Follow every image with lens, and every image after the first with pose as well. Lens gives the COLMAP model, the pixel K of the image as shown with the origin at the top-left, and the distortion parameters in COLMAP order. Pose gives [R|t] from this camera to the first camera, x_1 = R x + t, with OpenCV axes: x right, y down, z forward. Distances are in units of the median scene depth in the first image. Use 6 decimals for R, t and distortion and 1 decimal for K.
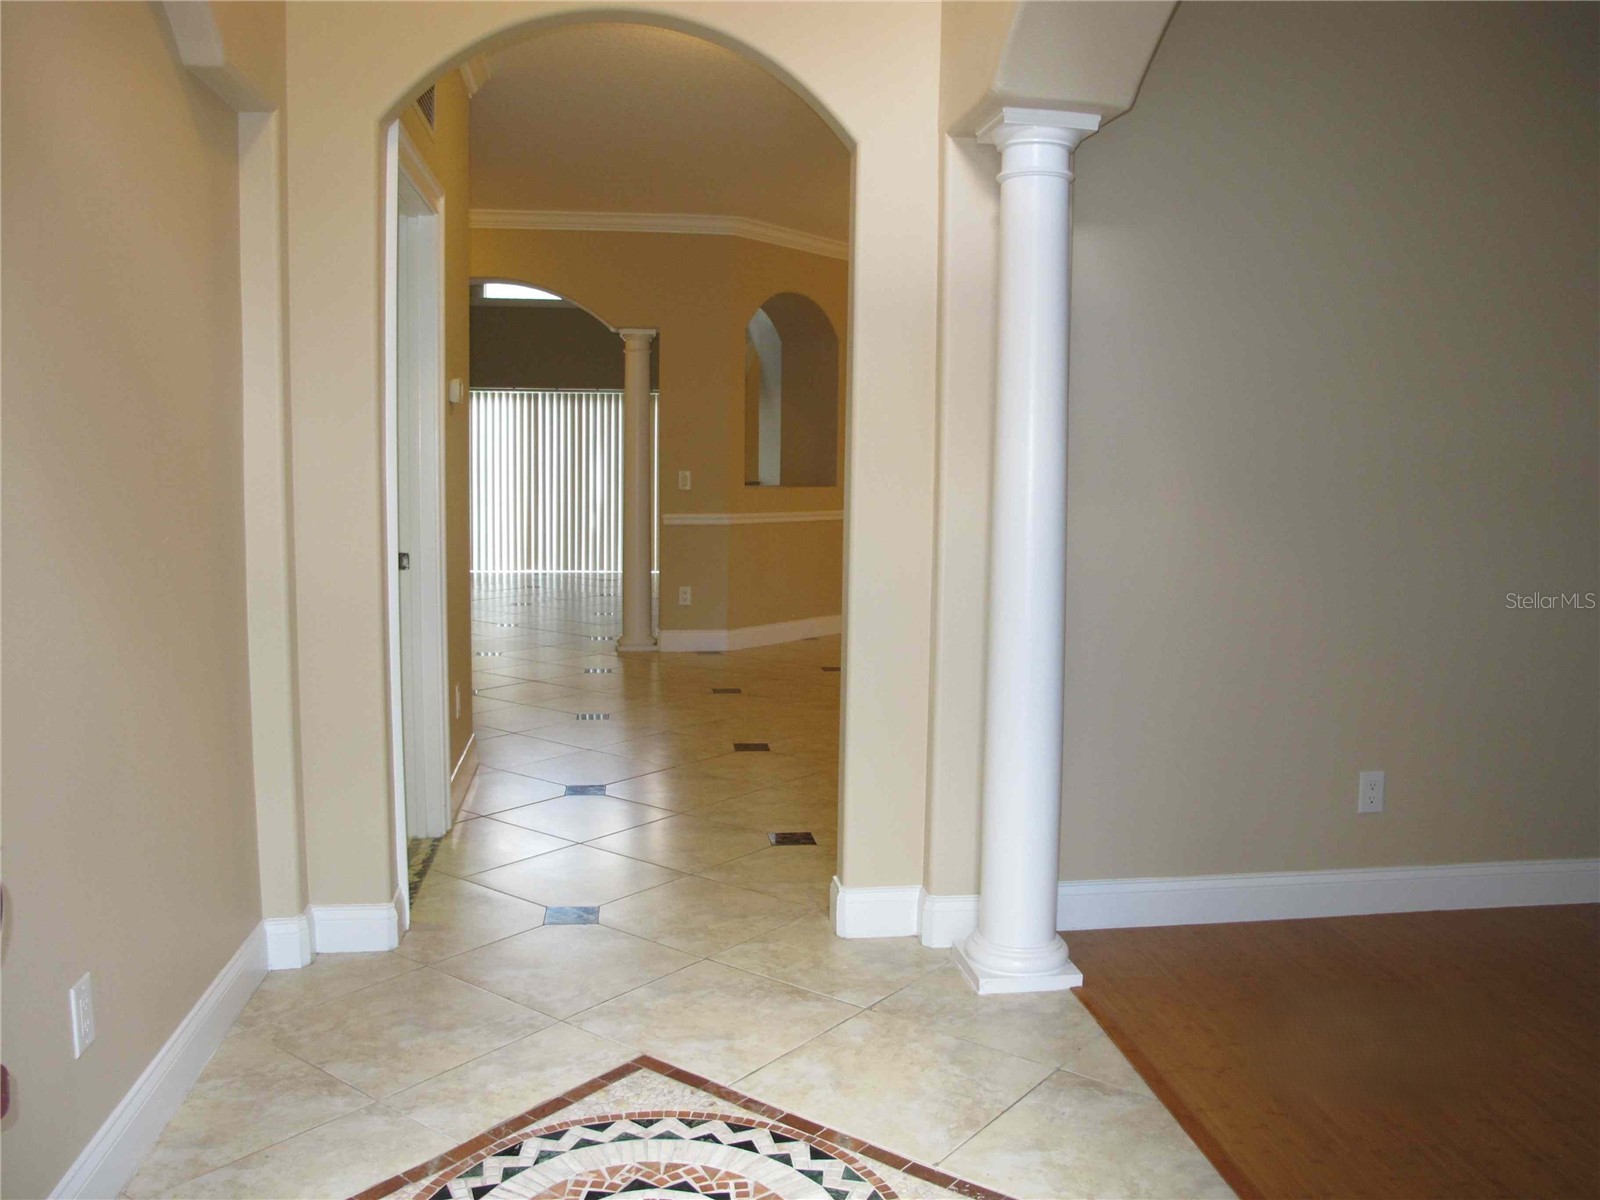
lens RADIAL K [[1381.2, 0, 800.0], [0, 1381.2, 600.0], [0, 0, 1]] dist [-0.091190, 0.017068]
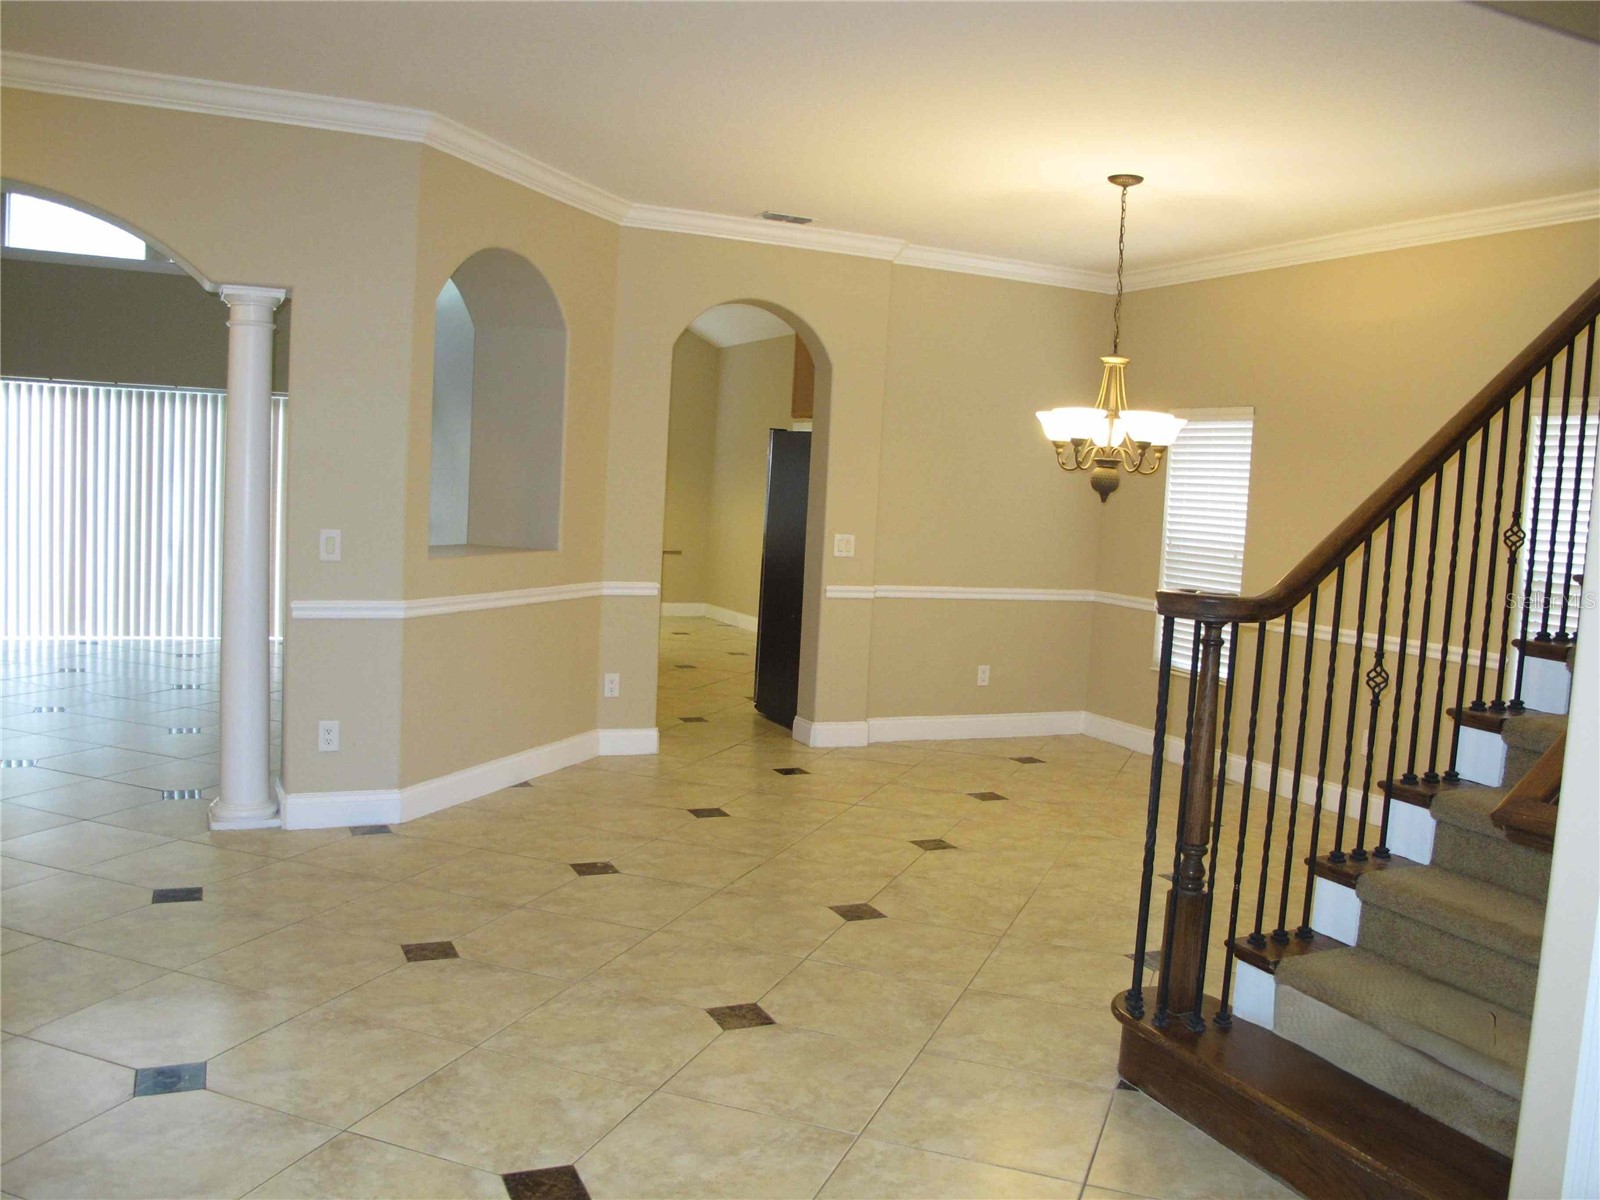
lens RADIAL K [[1381.2, 0, 800.0], [0, 1381.2, 600.0], [0, 0, 1]] dist [-0.091190, 0.017068]
pose [[0.958618, 0.007275, 0.284603, -0.037032], [-0.004757, 0.999943, -0.009539, -0.037946], [-0.284656, 0.007791, 0.958598, 0.243043]]
